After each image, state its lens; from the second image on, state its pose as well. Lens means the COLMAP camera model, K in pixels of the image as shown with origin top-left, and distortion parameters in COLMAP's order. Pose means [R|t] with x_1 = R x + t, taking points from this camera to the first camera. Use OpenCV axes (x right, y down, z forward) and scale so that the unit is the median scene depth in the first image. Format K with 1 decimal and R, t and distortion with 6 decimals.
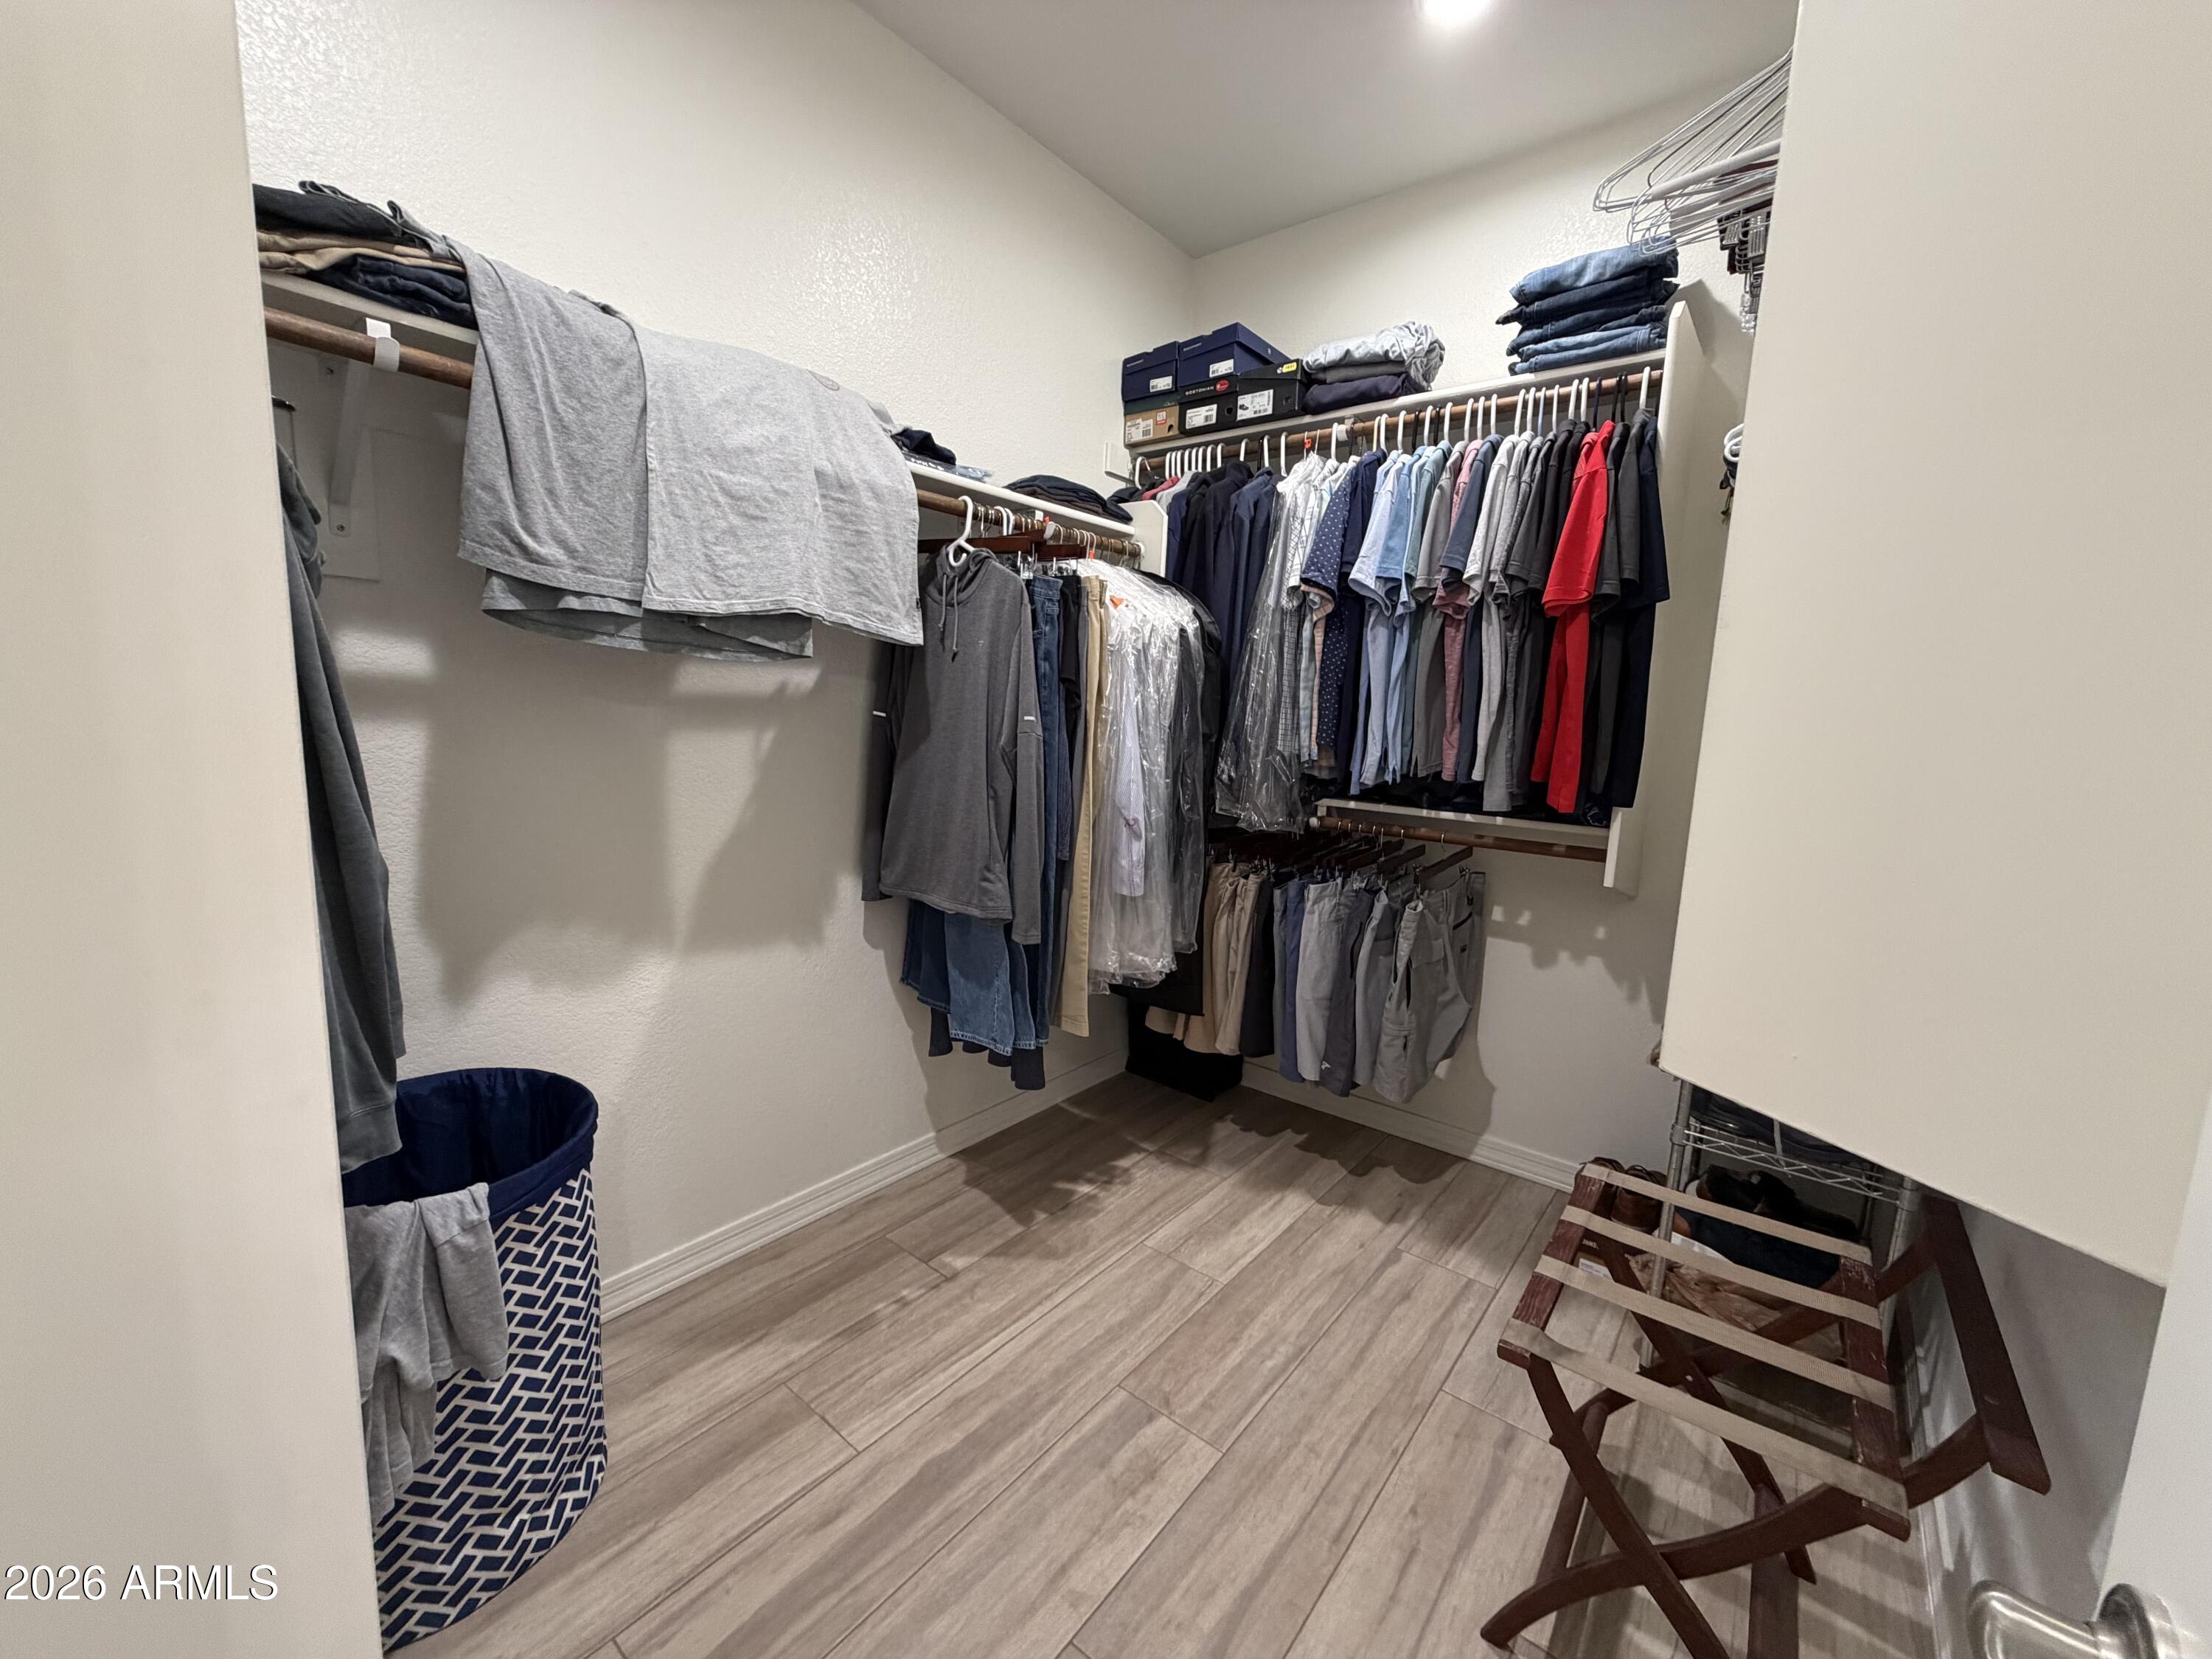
lens RADIAL K [[888.1, 0, 1104.0], [0, 888.1, 826.1], [0, 0, 1]] dist [0.003233, 0.000450]
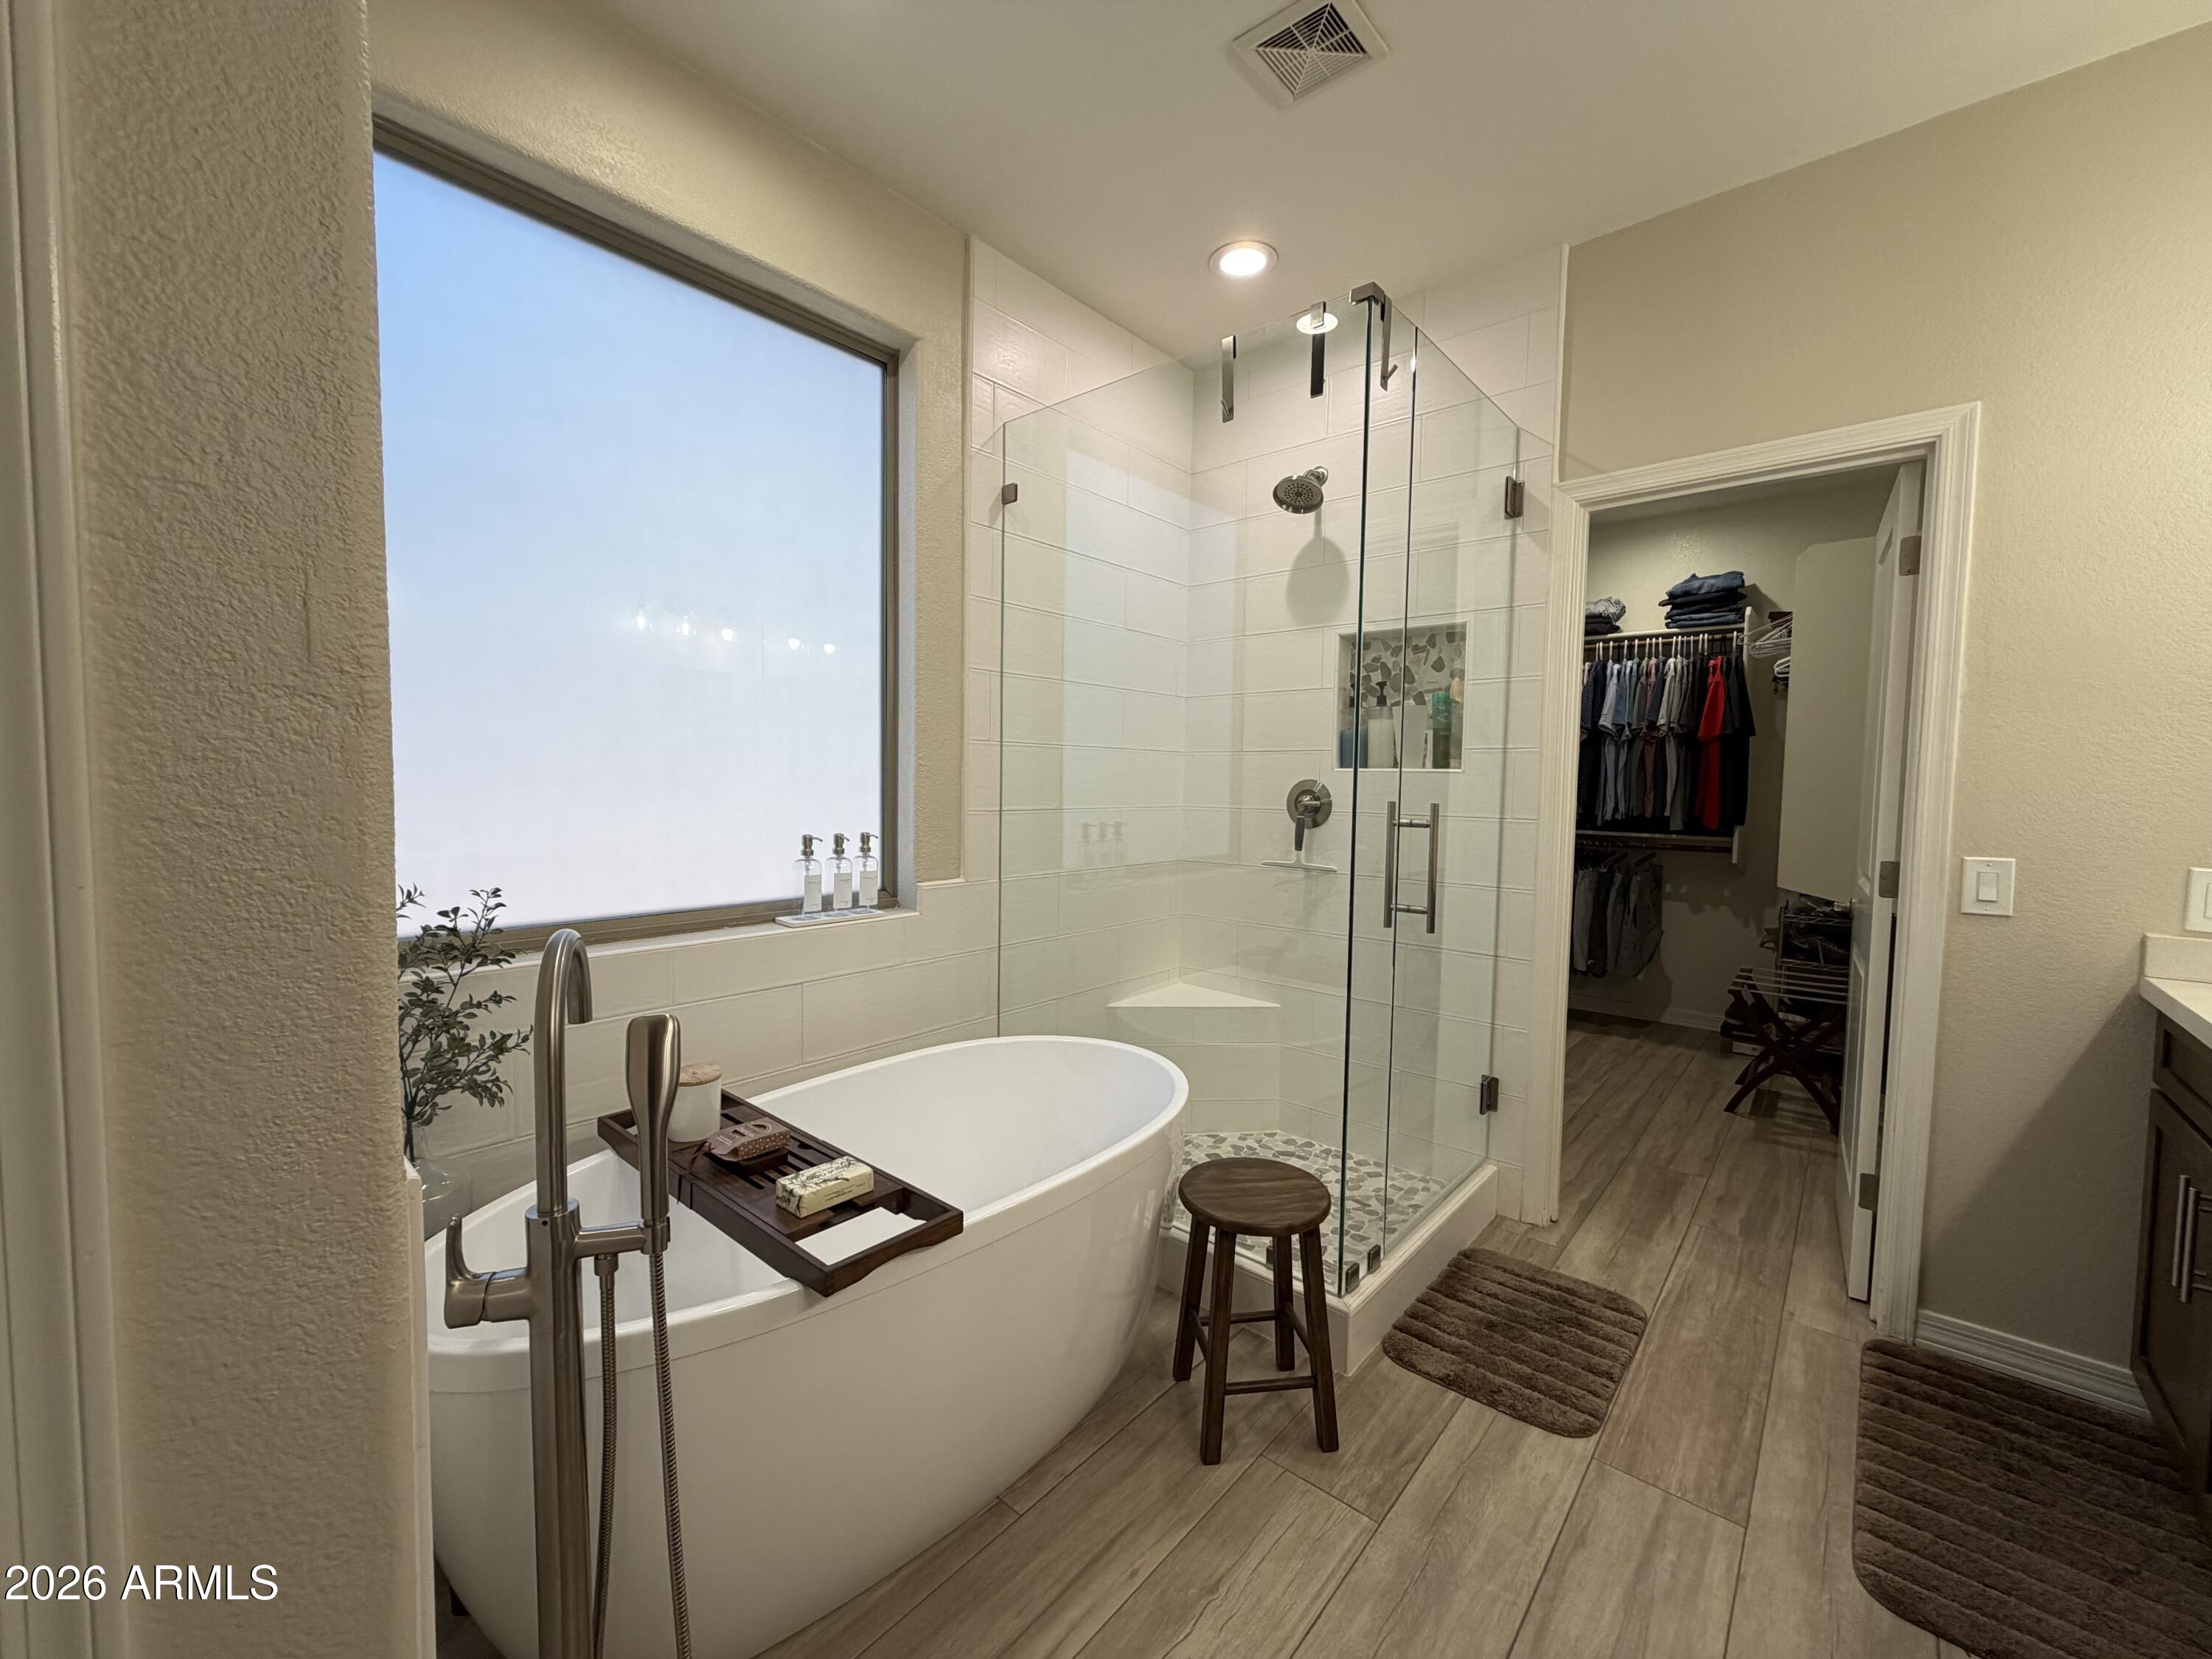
lens RADIAL K [[888.1, 0, 1104.0], [0, 888.1, 826.1], [0, 0, 1]] dist [0.003233, 0.000450]
pose [[0.999214, -0.020005, -0.034213, -0.848665], [0.017117, 0.996427, -0.082707, 0.123675], [0.035746, 0.082056, 0.995986, -1.162709]]
